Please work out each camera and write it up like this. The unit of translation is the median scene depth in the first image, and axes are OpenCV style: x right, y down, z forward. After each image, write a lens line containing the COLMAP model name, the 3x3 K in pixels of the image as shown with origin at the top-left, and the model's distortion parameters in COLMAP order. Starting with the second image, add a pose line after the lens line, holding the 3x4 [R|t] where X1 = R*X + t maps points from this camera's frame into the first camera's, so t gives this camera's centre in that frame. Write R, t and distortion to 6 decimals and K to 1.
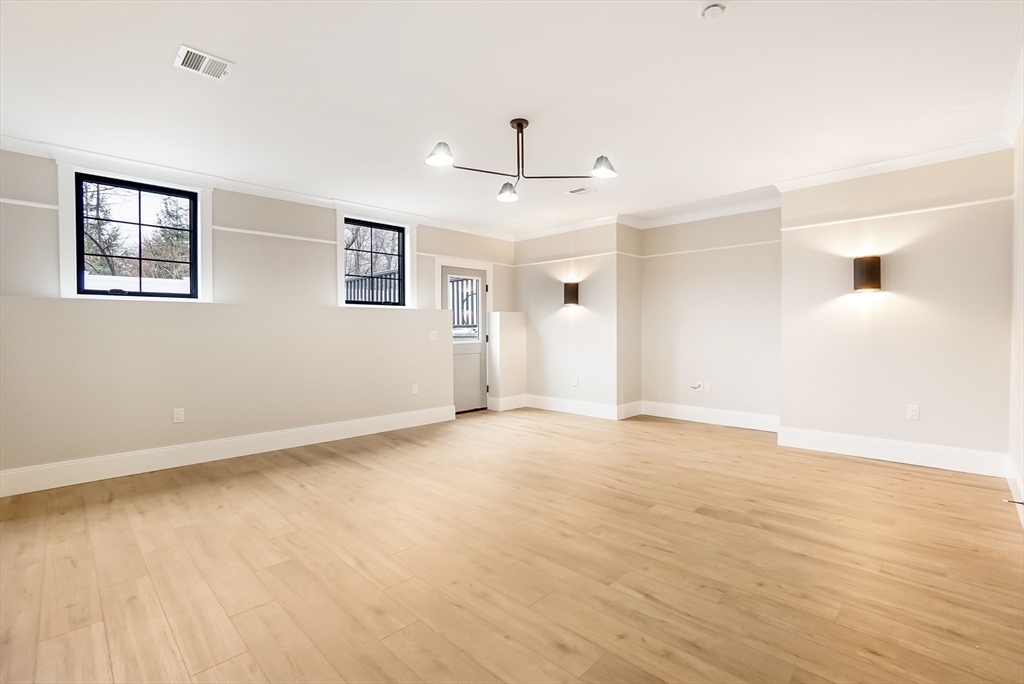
lens RADIAL K [[459.0, 0, 508.6], [0, 459.0, 339.2], [0, 0, 1]] dist [-0.044134, 0.001857]
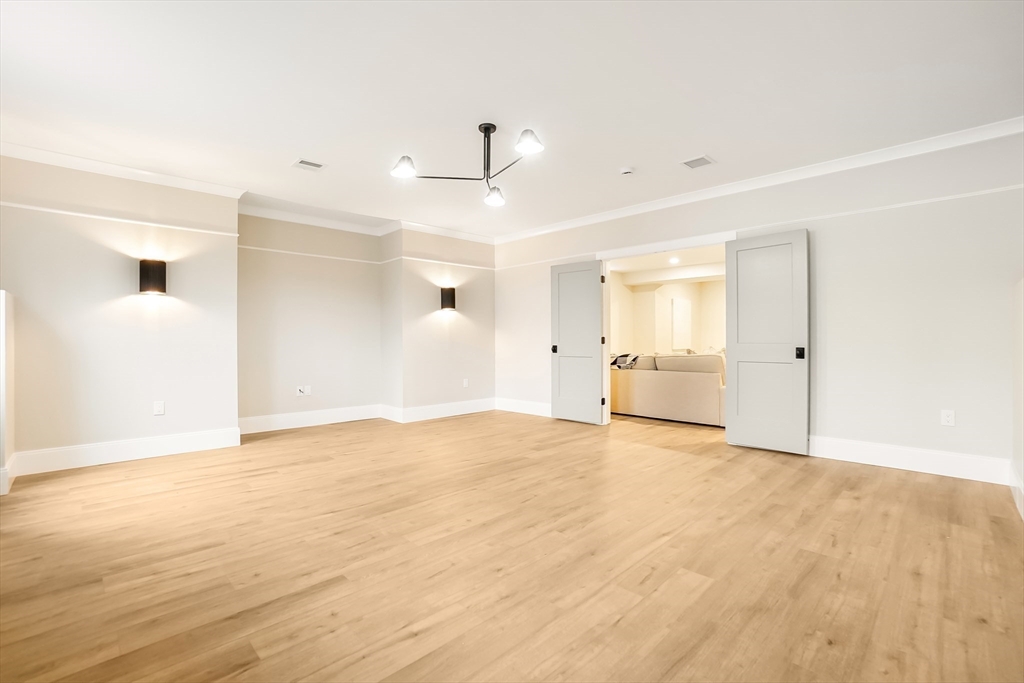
lens RADIAL K [[457.9, 0, 505.8], [0, 457.9, 342.3], [0, 0, 1]] dist [-0.037506, 0.003331]
pose [[0.021043, -0.010732, 0.999721, -0.913319], [0.011124, 0.999883, 0.010499, -0.006933], [-0.999717, 0.010900, 0.021160, 0.844562]]
